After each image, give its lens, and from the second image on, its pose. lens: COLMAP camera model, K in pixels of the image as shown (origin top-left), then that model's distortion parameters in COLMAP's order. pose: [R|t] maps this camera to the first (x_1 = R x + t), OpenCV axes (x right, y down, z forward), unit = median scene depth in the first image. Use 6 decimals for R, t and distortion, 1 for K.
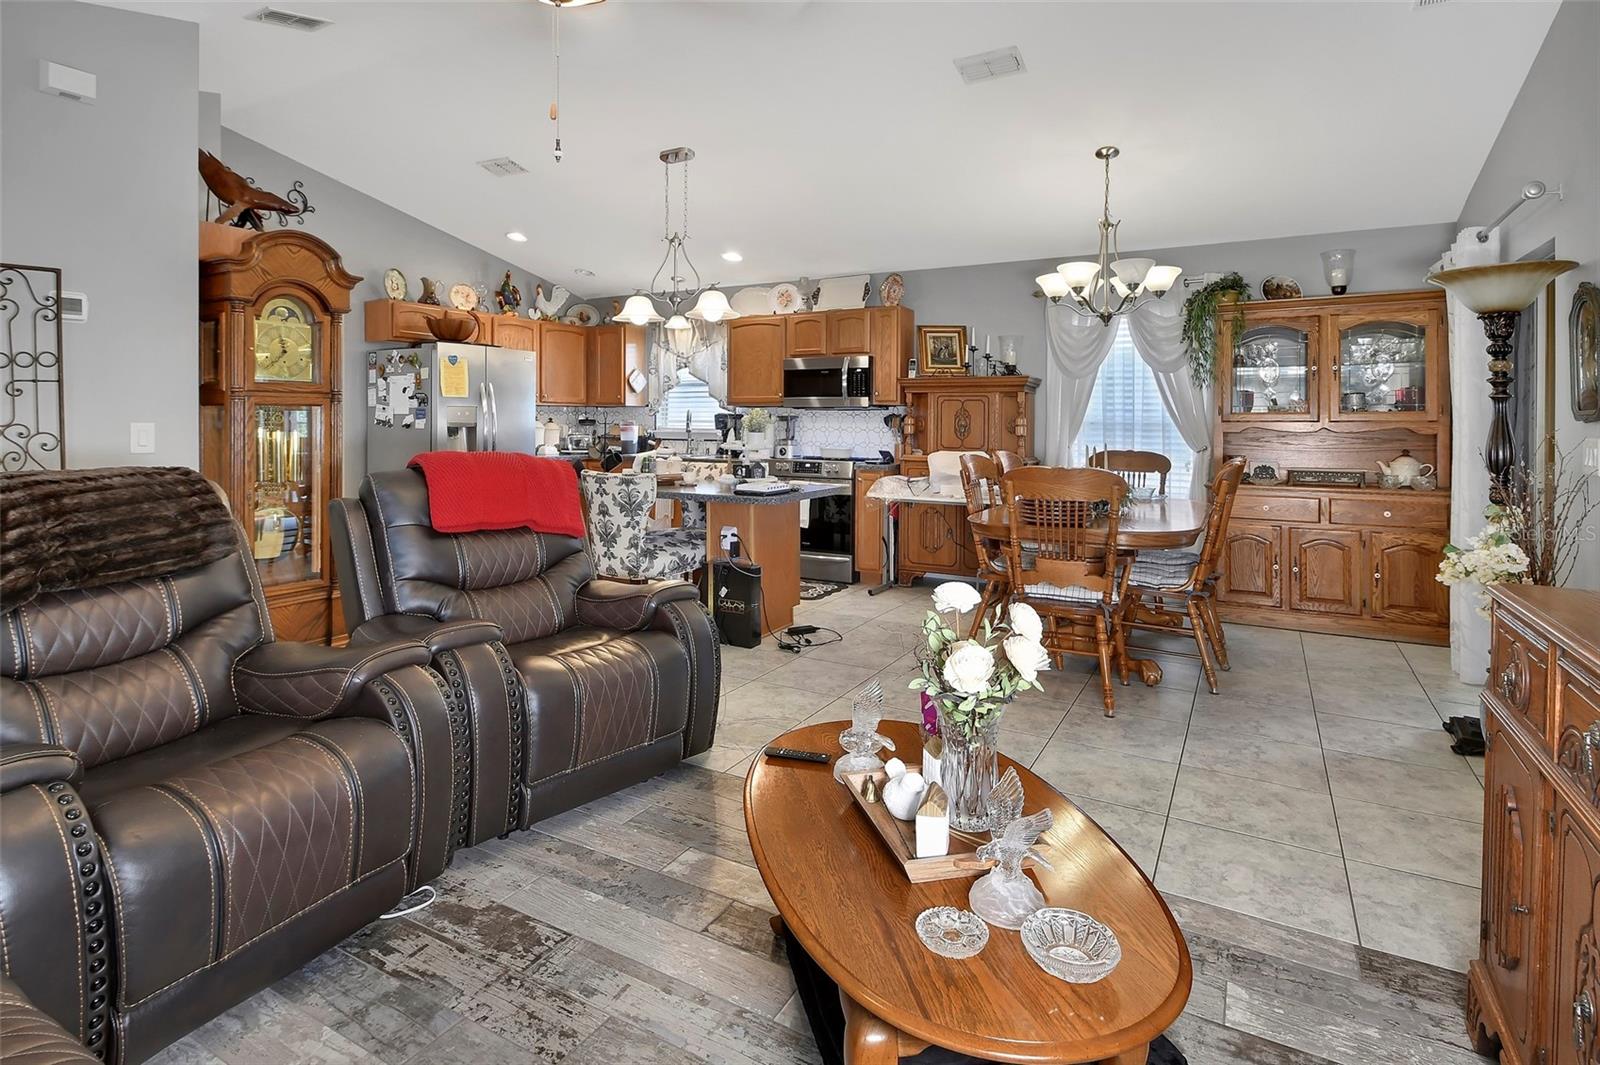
lens RADIAL K [[870.8, 0, 782.4], [0, 870.8, 420.2], [0, 0, 1]] dist [0.000256, -0.000385]
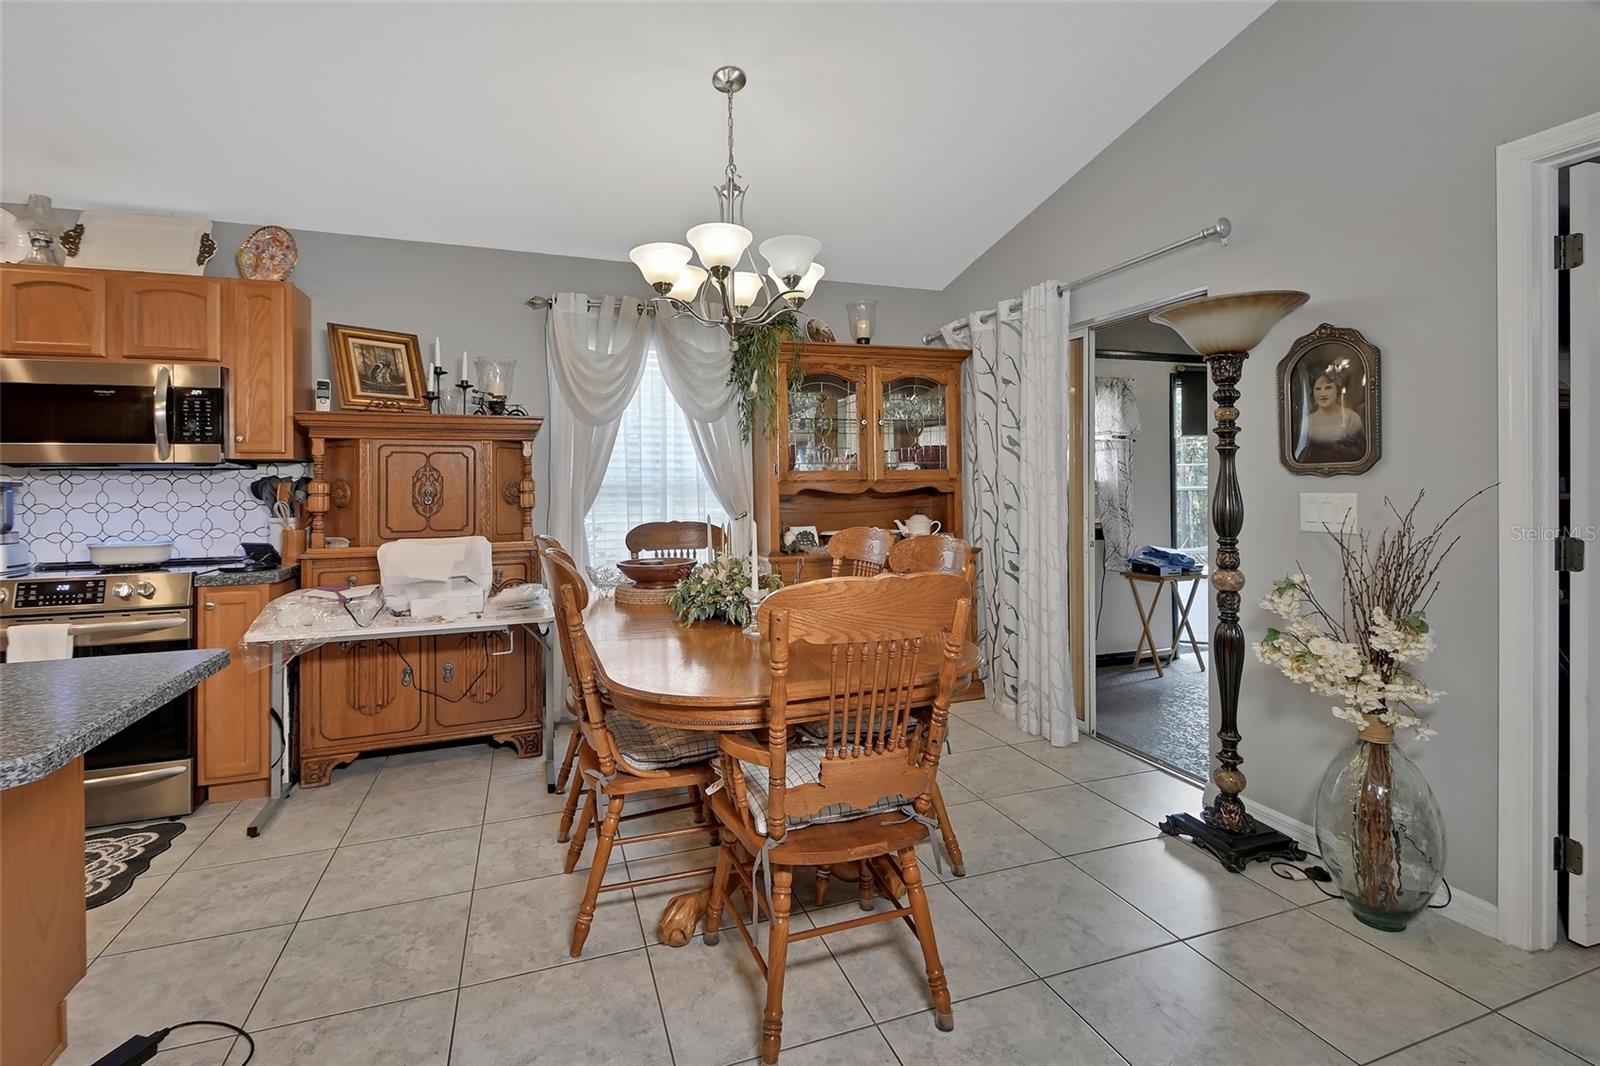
lens RADIAL K [[727.5, 0, 783.0], [0, 727.5, 479.5], [0, 0, 1]] dist [0.017457, -0.009880]
pose [[0.648533, -0.008262, 0.761141, -0.018798], [0.012783, 0.999918, -0.000038, -0.000907], [-0.761079, 0.009754, 0.648586, 0.441948]]
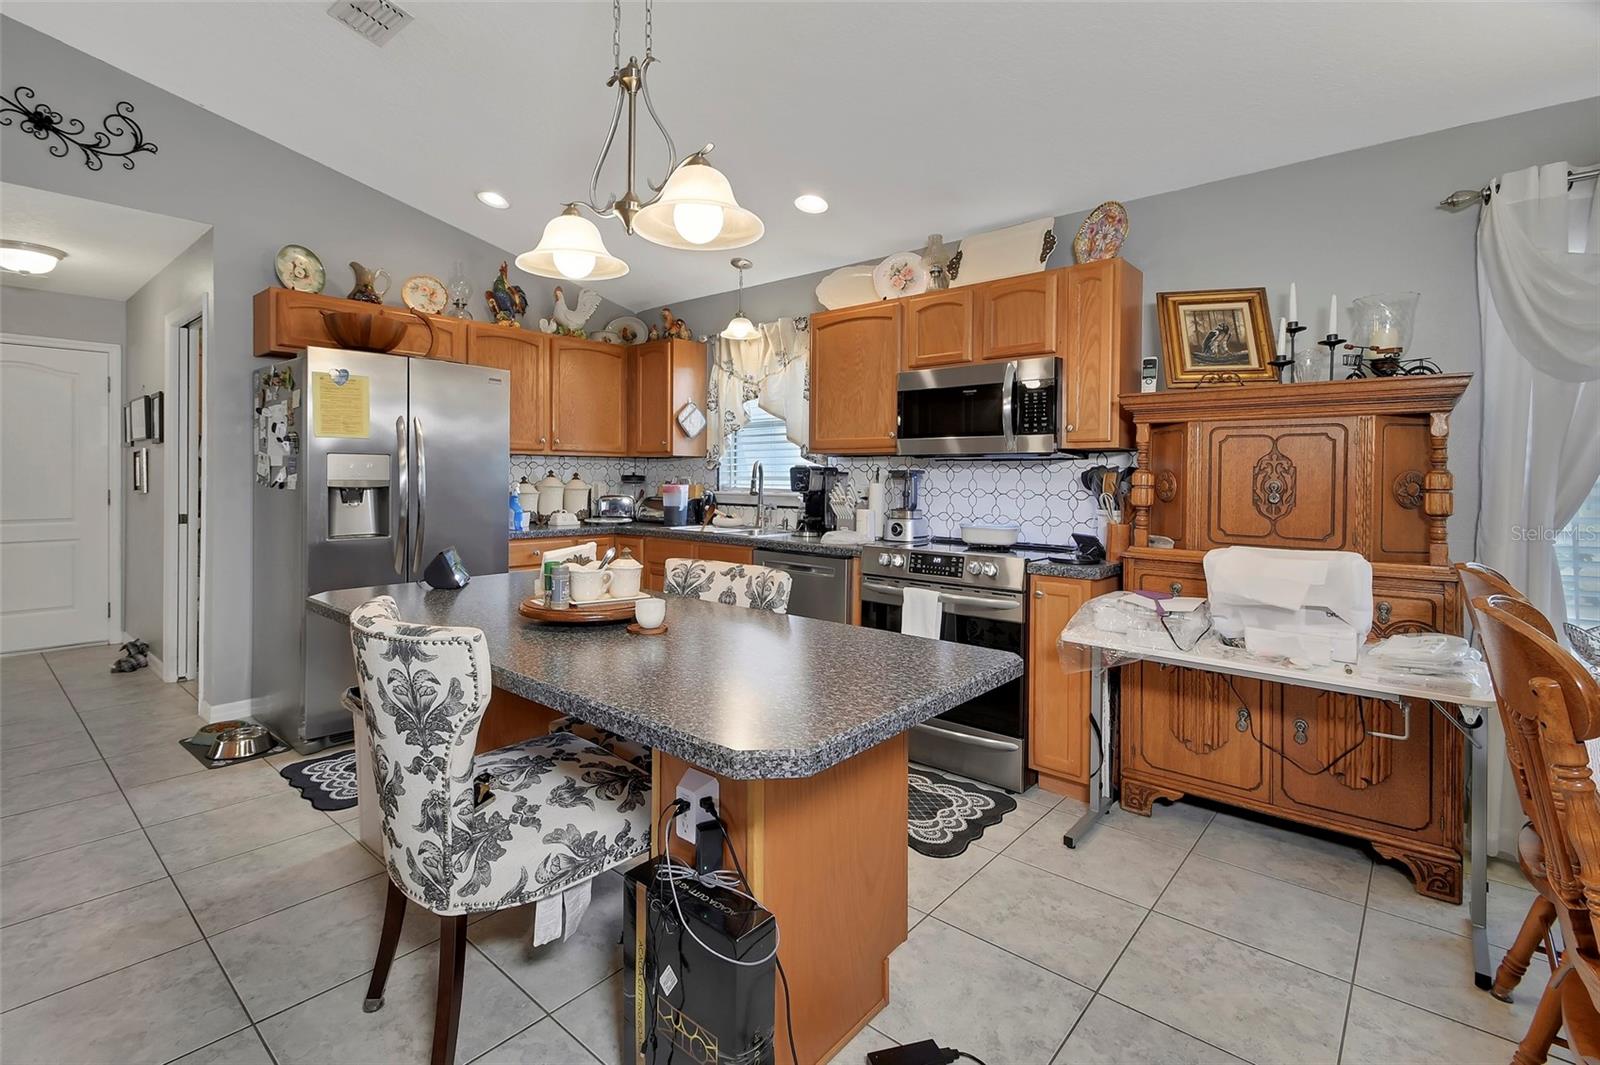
lens RADIAL K [[727.5, 0, 790.7], [0, 727.5, 474.6], [0, 0, 1]] dist [0.017457, -0.009880]
pose [[0.982299, 0.001621, -0.187312, 0.023439], [-0.002042, 0.999996, -0.002054, -0.000589], [0.187307, 0.002401, 0.982298, 0.520904]]
